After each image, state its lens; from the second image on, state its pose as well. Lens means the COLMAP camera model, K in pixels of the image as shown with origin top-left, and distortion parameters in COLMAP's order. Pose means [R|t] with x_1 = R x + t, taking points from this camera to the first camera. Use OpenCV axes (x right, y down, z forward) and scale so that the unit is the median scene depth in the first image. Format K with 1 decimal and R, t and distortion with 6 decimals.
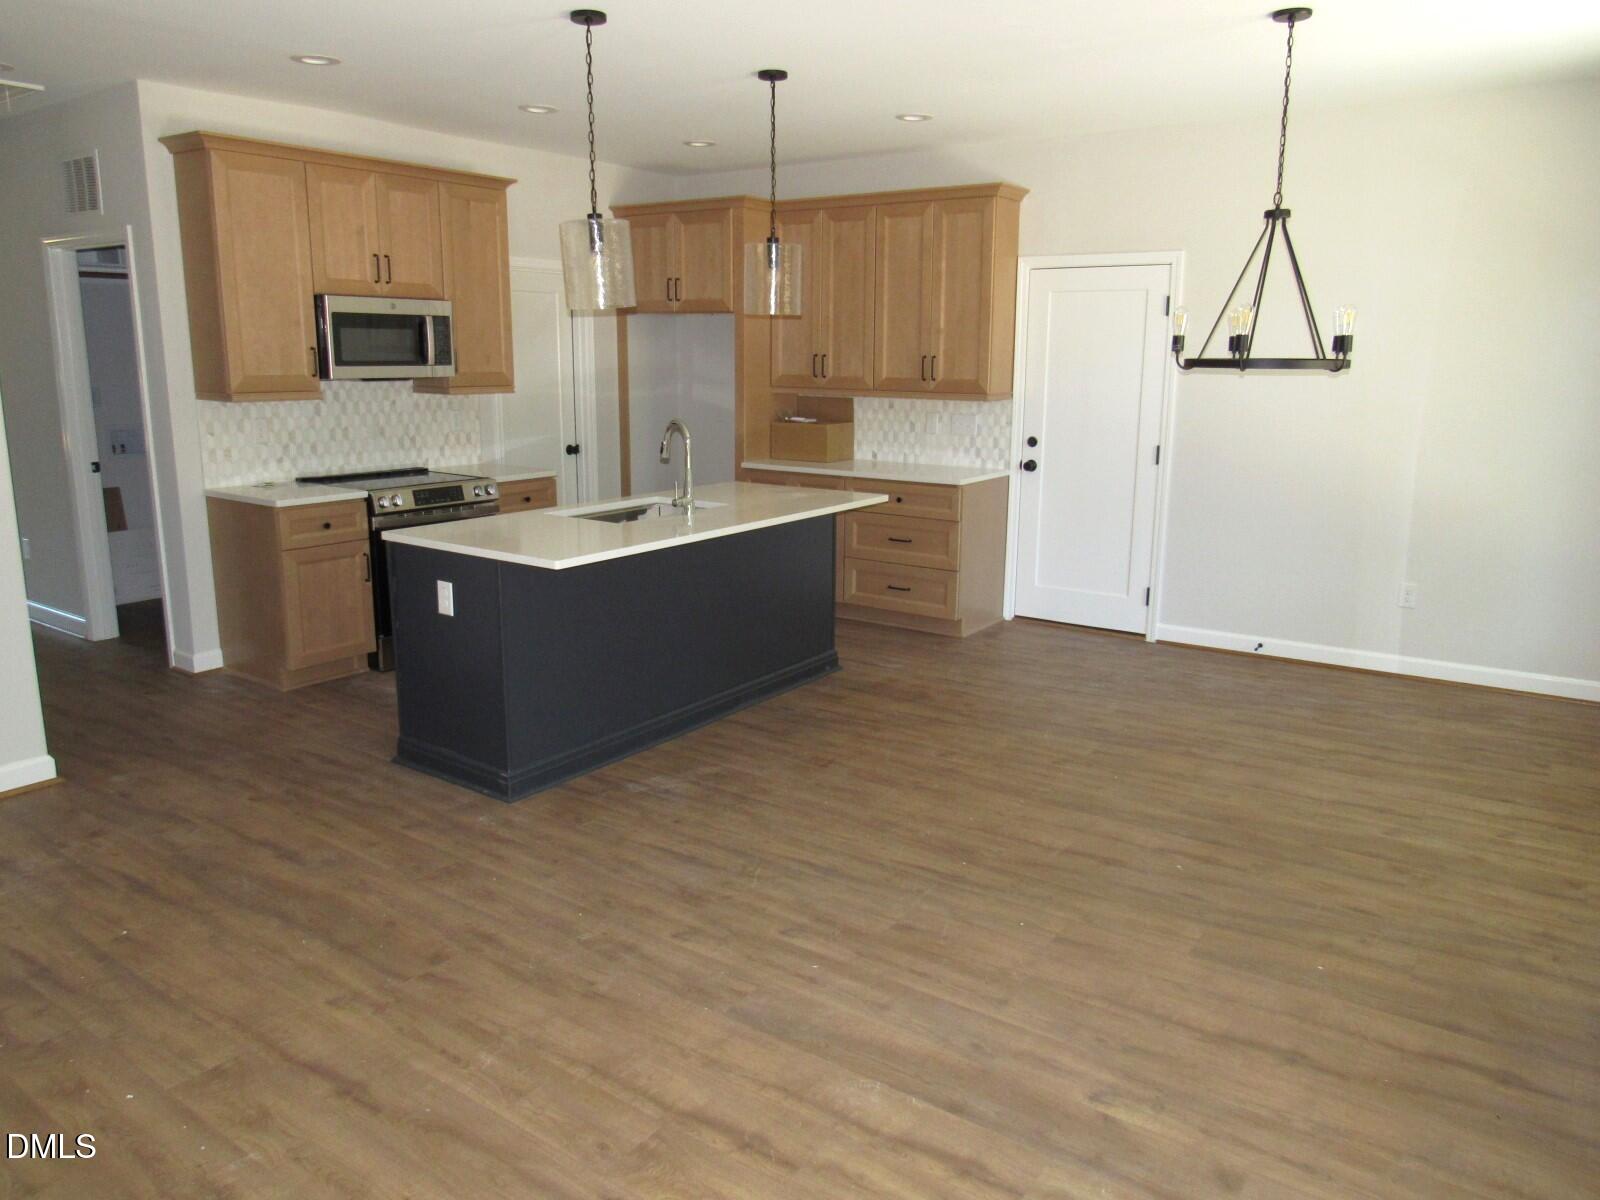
lens RADIAL K [[1138.7, 0, 800.0], [0, 1138.7, 600.0], [0, 0, 1]] dist [-0.011448, -0.002762]
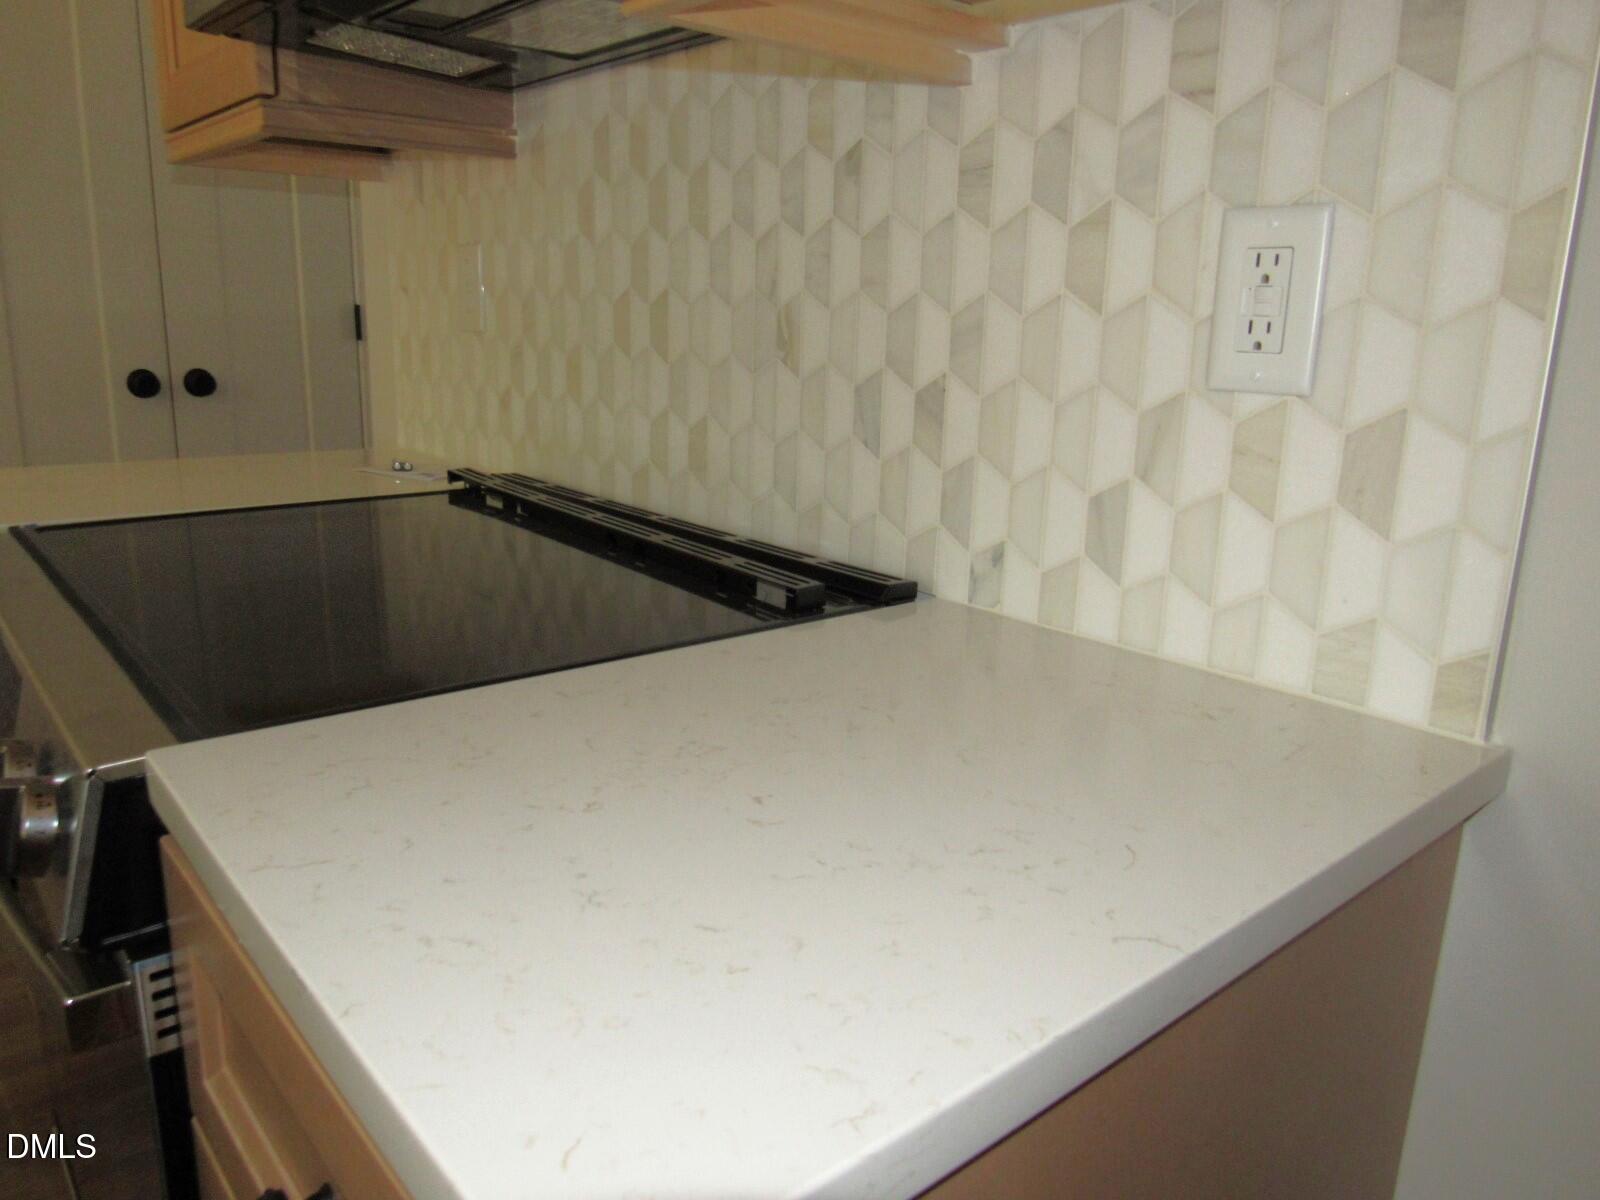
lens RADIAL K [[1138.7, 0, 800.0], [0, 1138.7, 600.0], [0, 0, 1]] dist [-0.011448, -0.002762]
pose [[-0.243567, 0.222905, -0.943922, -0.188773], [-0.238397, 0.929614, 0.281042, -0.163618], [0.940129, 0.293480, -0.173283, 1.068178]]
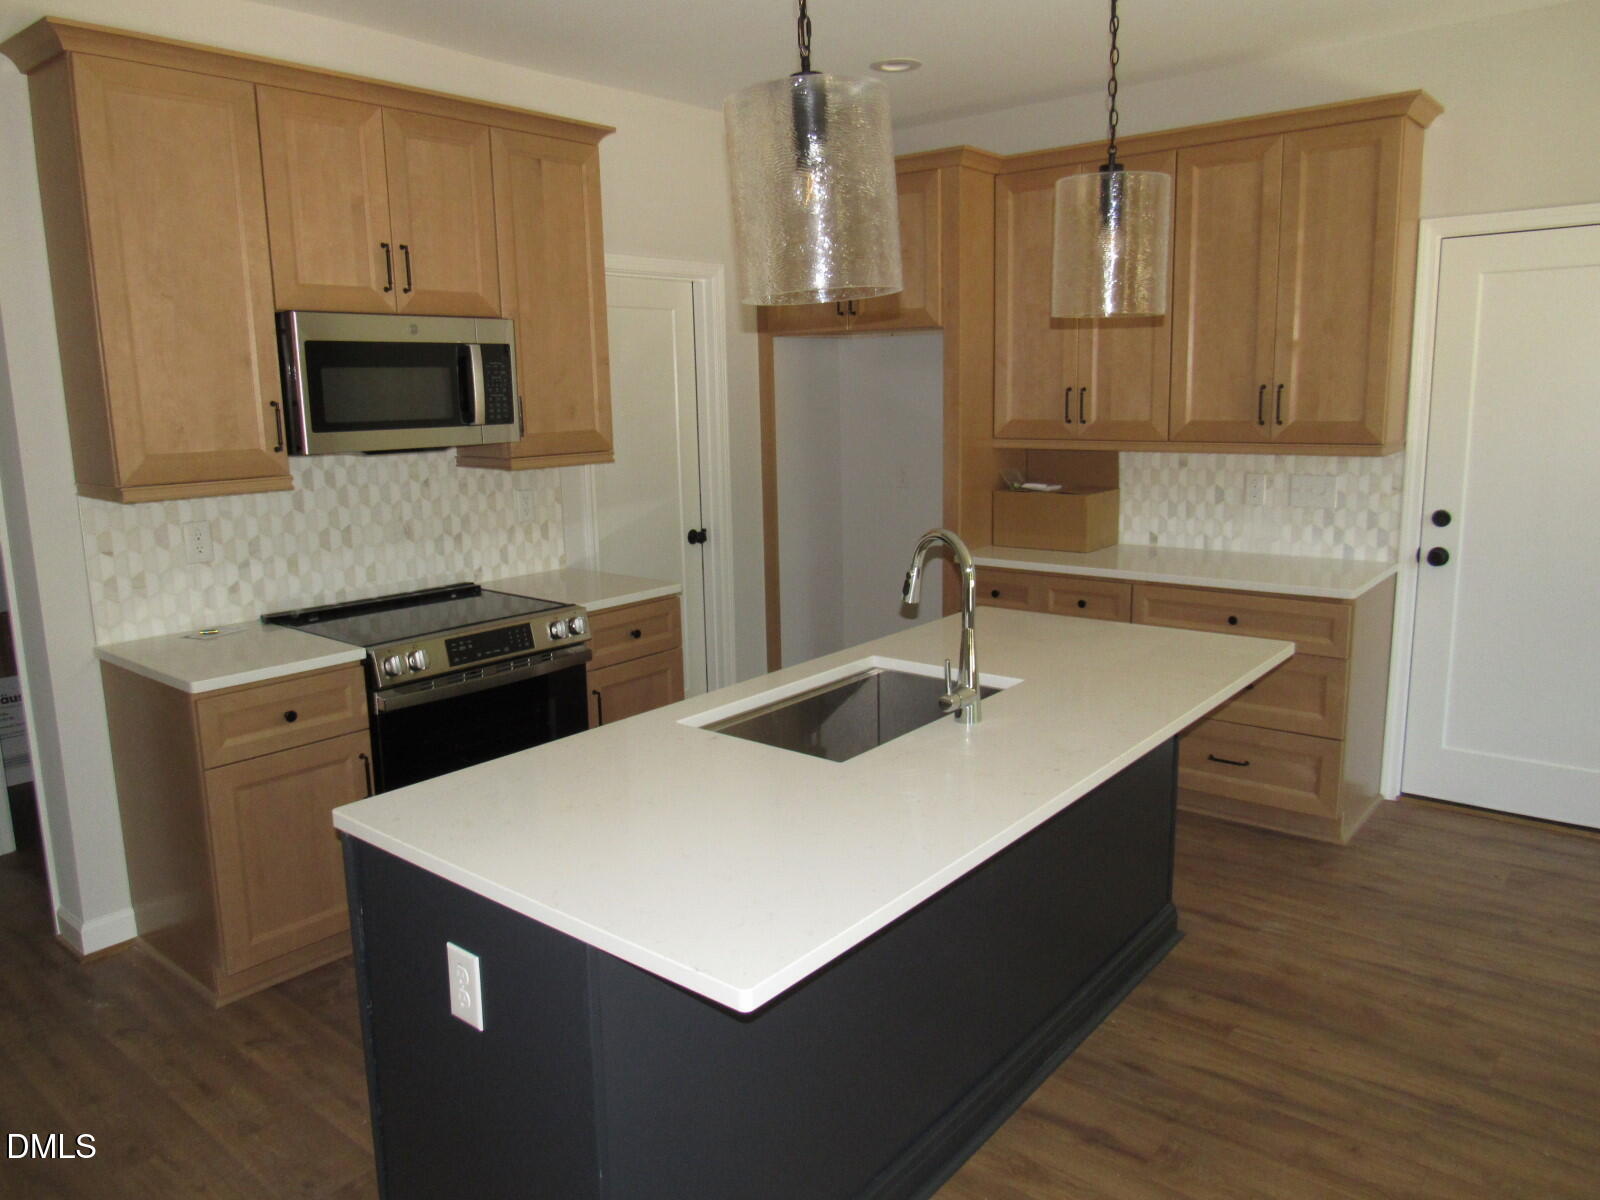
lens RADIAL K [[1161.1, 0, 800.0], [0, 1161.1, 600.0], [0, 0, 1]] dist [0.006128, -0.000146]
pose [[0.996421, -0.014564, -0.083270, -0.099986], [0.011919, 0.999411, -0.032173, -0.088057], [0.083689, 0.031066, 0.996008, 0.385714]]
